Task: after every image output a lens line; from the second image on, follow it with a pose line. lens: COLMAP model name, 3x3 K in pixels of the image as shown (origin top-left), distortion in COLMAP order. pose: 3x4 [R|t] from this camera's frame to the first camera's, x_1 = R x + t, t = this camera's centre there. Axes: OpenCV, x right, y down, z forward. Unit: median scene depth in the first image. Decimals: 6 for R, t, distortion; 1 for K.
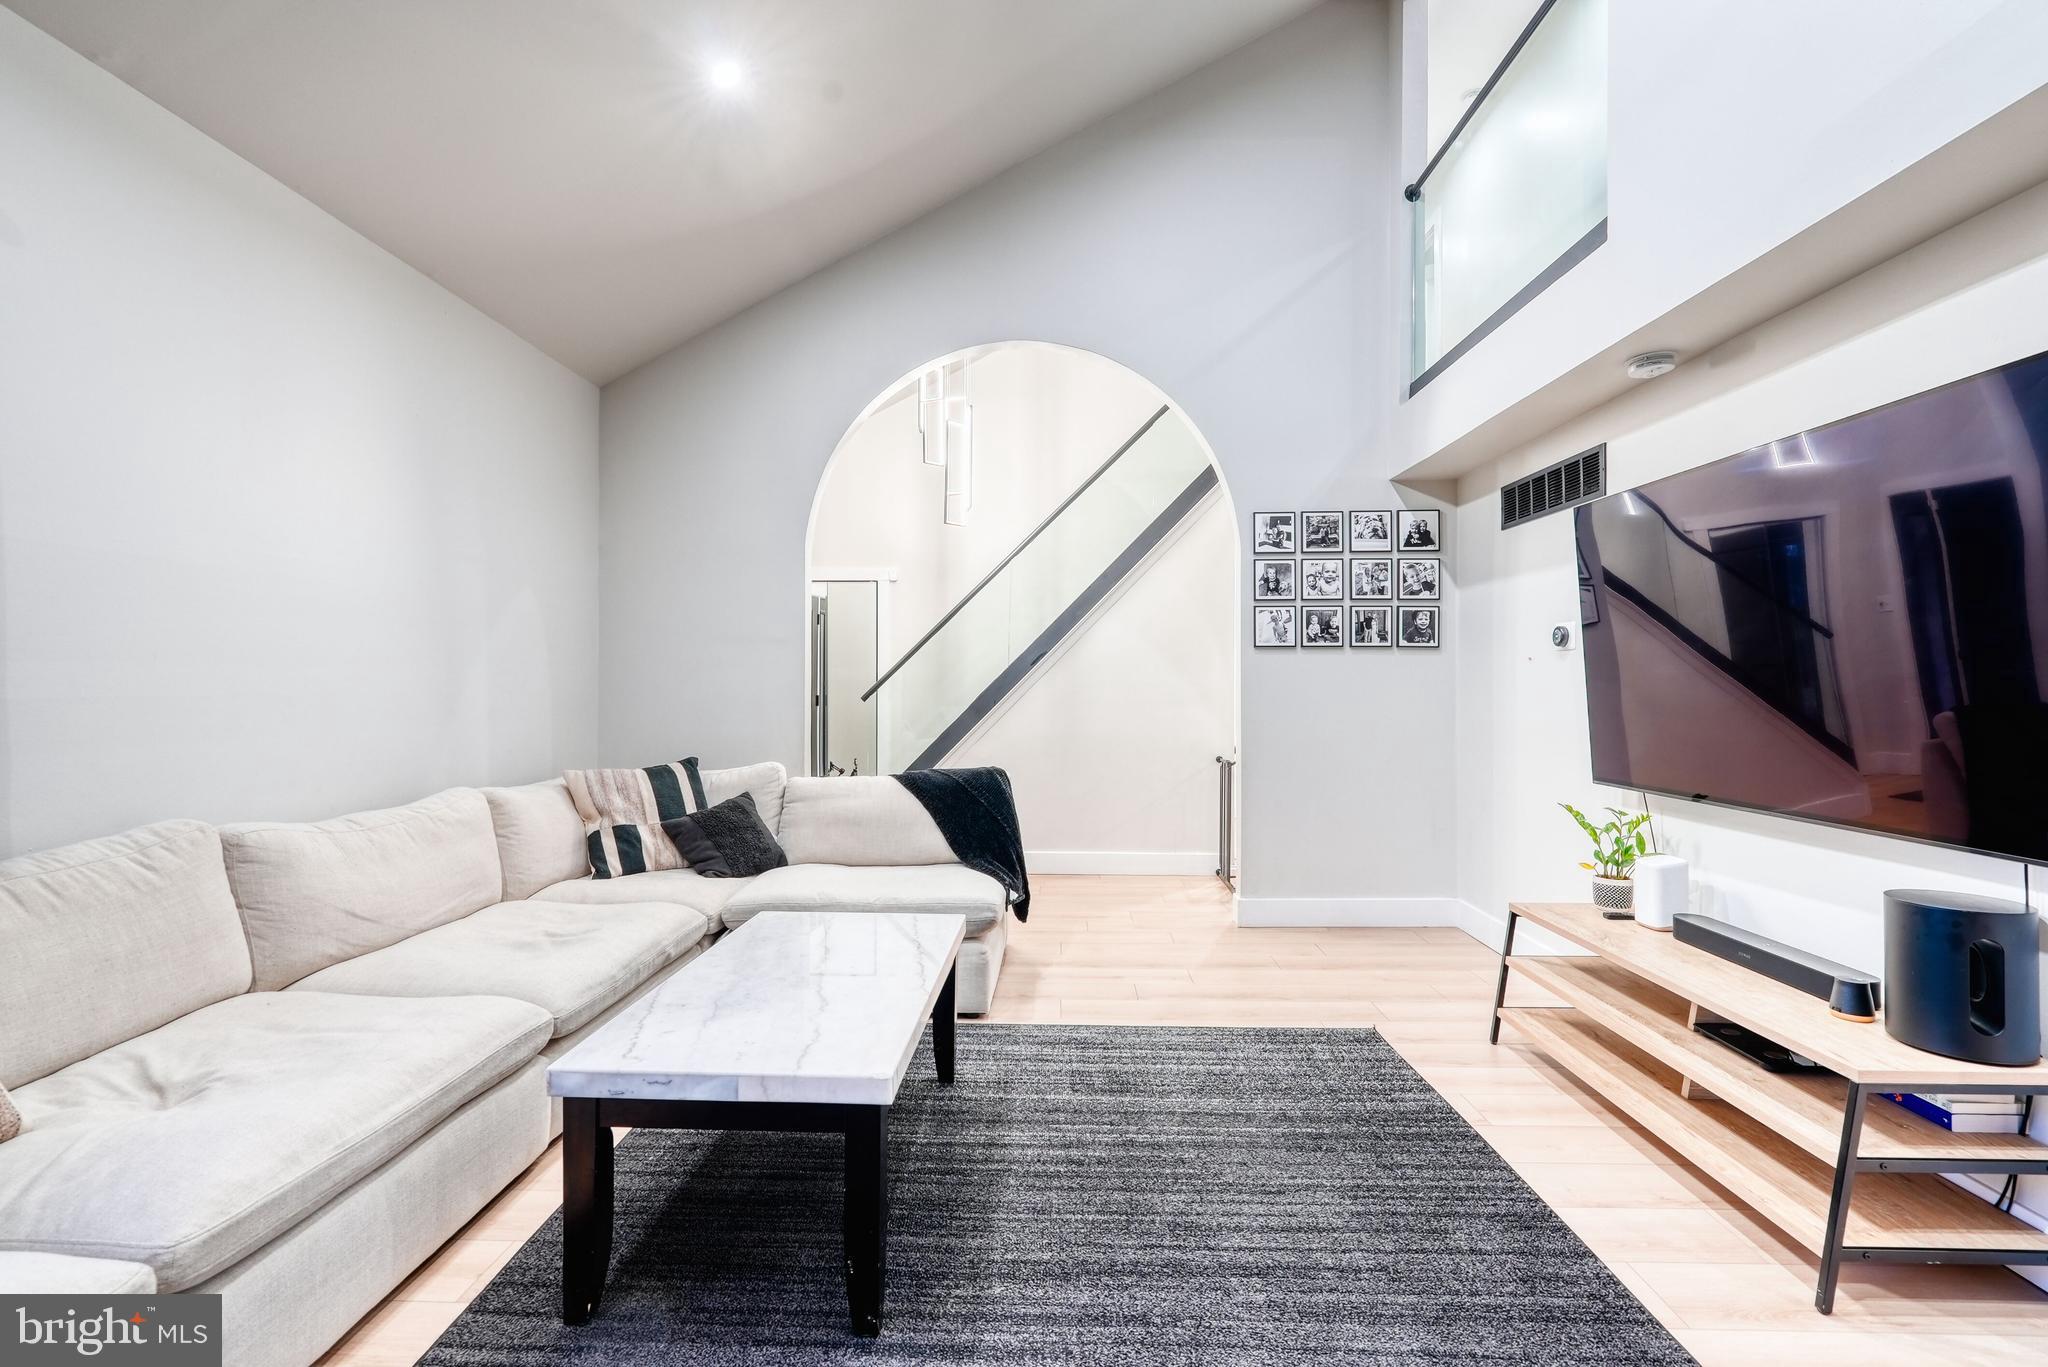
lens RADIAL K [[936.5, 0, 1029.9], [0, 936.5, 681.6], [0, 0, 1]] dist [-0.004301, 0.003440]
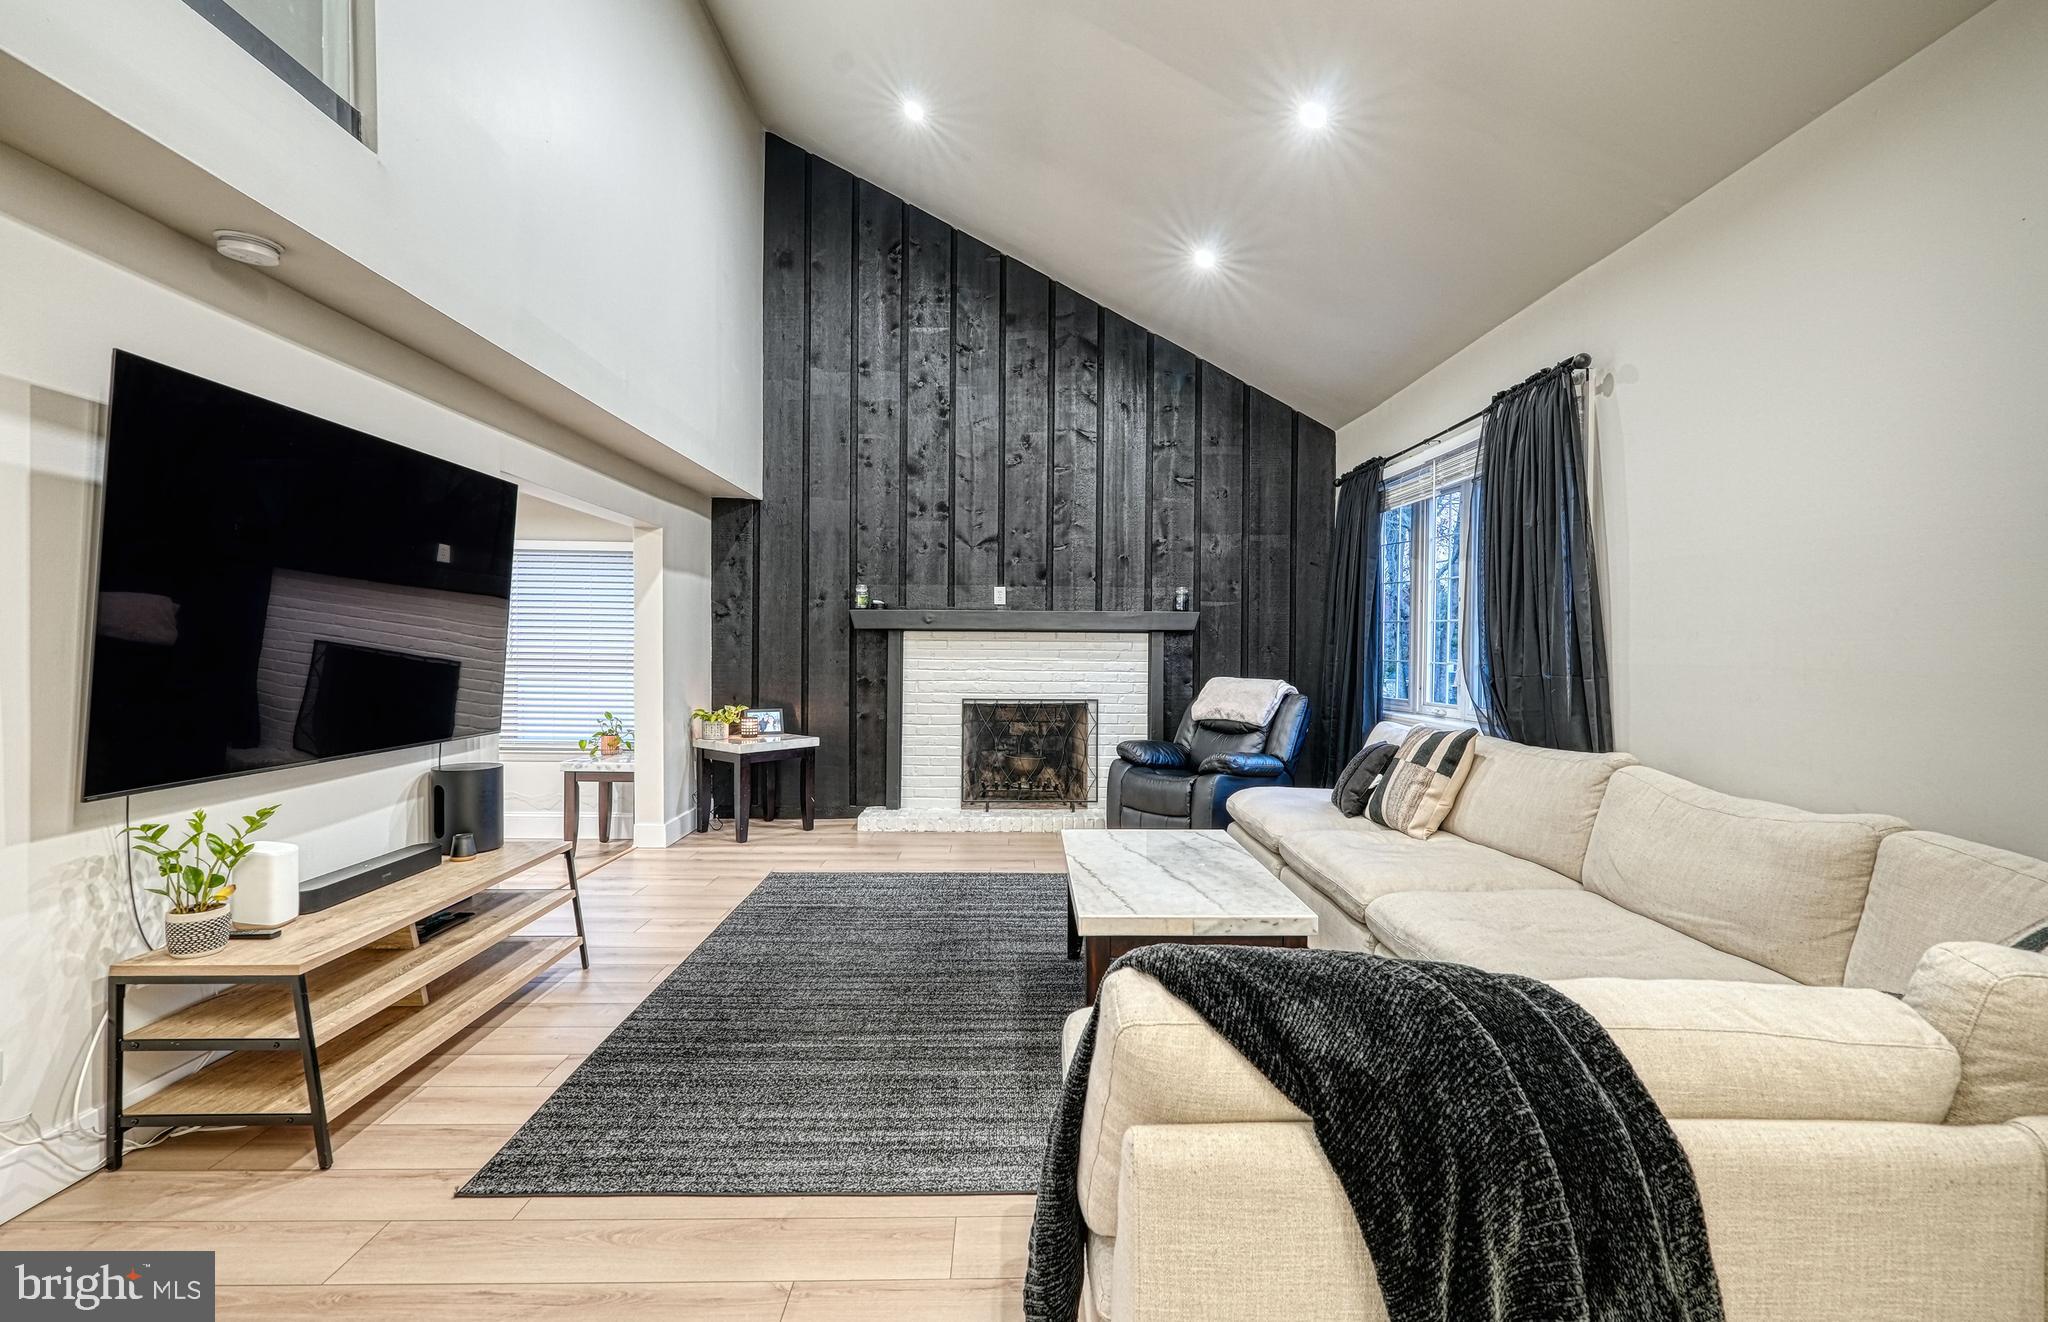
lens RADIAL K [[949.4, 0, 1037.7], [0, 949.4, 652.2], [0, 0, 1]] dist [-0.002706, 0.000769]
pose [[-0.998121, -0.009059, -0.060593, 0.028643], [-0.009377, 0.999944, 0.004975, 0.001758], [0.060545, 0.005534, -0.998150, 2.150817]]
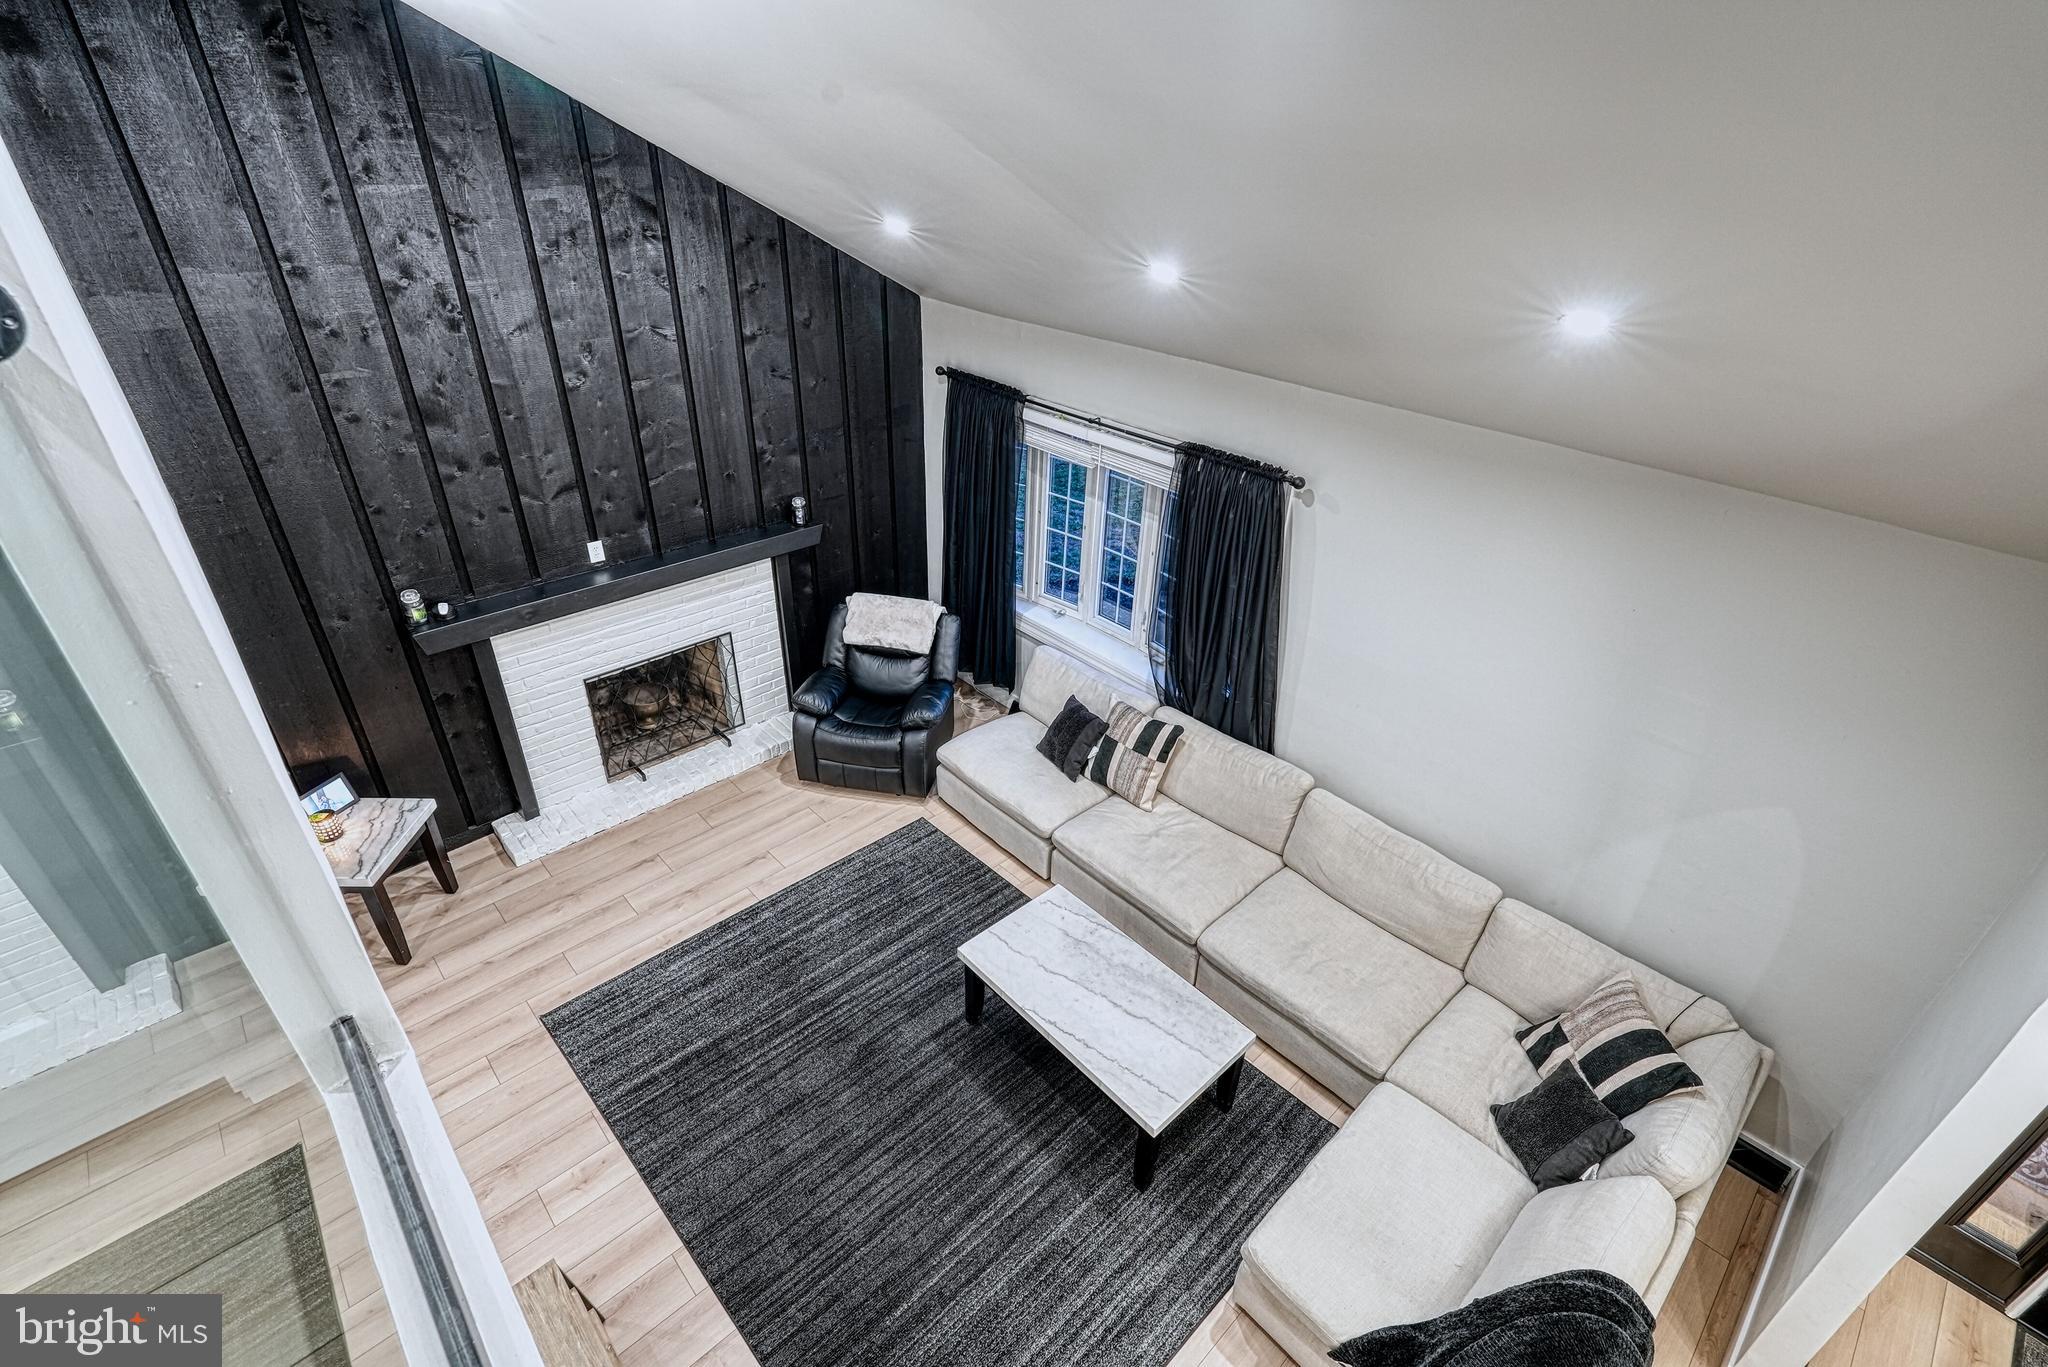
lens RADIAL K [[936.5, 0, 1039.1], [0, 936.5, 678.1], [0, 0, 1]] dist [-0.004301, 0.003440]
pose [[-0.701676, 0.340452, -0.625893, 0.690798], [-0.036315, 0.860221, 0.508626, -1.002627], [0.711570, 0.379621, -0.591233, 1.596887]]
